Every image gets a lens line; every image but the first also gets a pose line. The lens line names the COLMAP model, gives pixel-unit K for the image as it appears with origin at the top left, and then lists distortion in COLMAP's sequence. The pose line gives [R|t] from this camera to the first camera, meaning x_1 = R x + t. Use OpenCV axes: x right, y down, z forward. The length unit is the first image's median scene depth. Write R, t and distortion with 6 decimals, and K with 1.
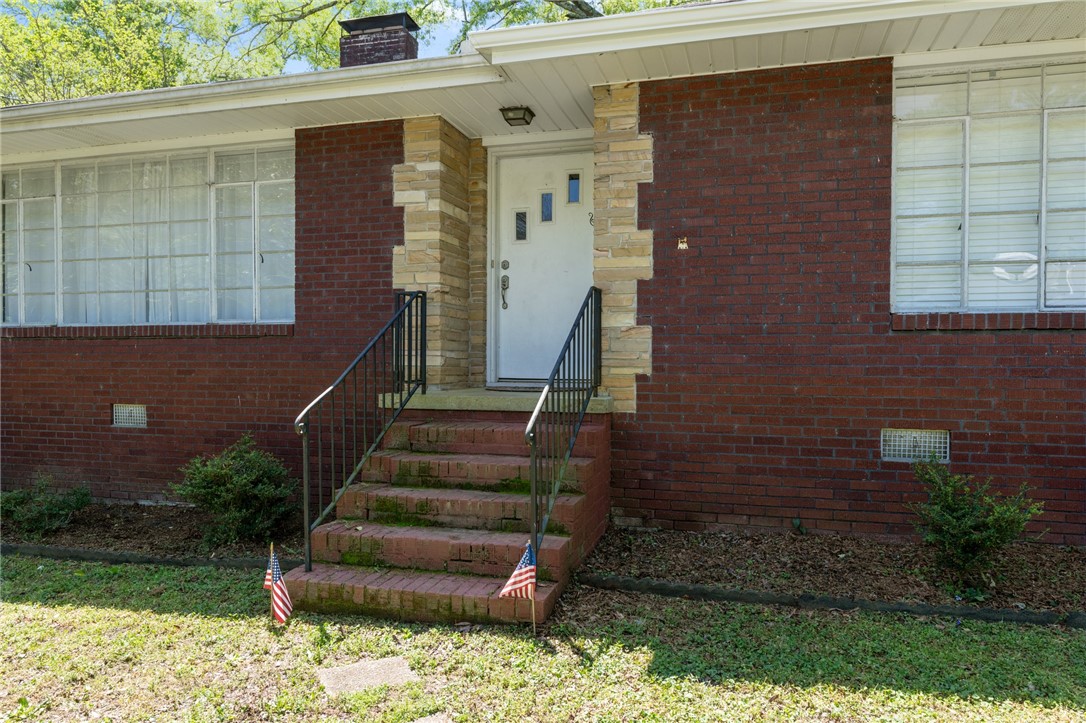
lens RADIAL K [[754.7, 0, 542.0], [0, 754.7, 344.1], [0, 0, 1]] dist [-0.000891, -0.000363]
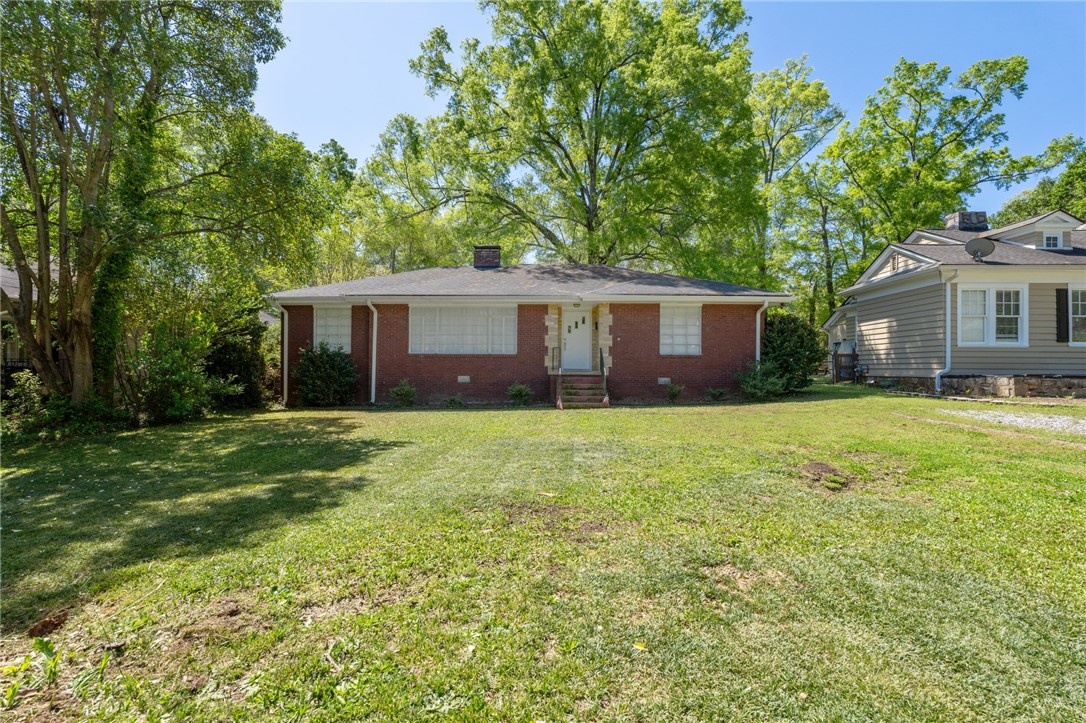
lens RADIAL K [[491.1, 0, 543.0], [0, 491.1, 361.5], [0, 0, 1]] dist [-0.012321, -0.000874]
pose [[0.969419, 0.008643, 0.245261, -0.986323], [-0.007761, 0.999959, -0.004562, 0.024112], [-0.245290, 0.002519, 0.969446, -1.780344]]
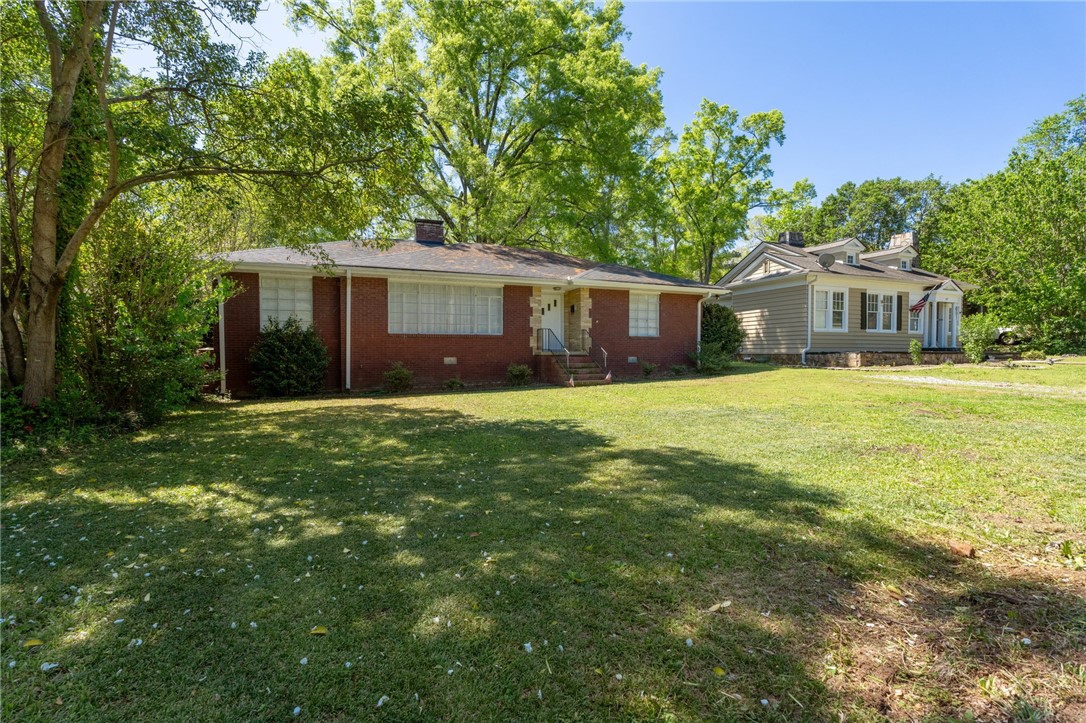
lens RADIAL K [[492.8, 0, 554.6], [0, 492.8, 357.0], [0, 0, 1]] dist [-0.001570, -0.000020]
pose [[0.771689, -0.009018, 0.635936, -2.094997], [-0.004060, 0.999809, 0.019104, 0.043688], [-0.635987, -0.017325, 0.771505, -1.343460]]
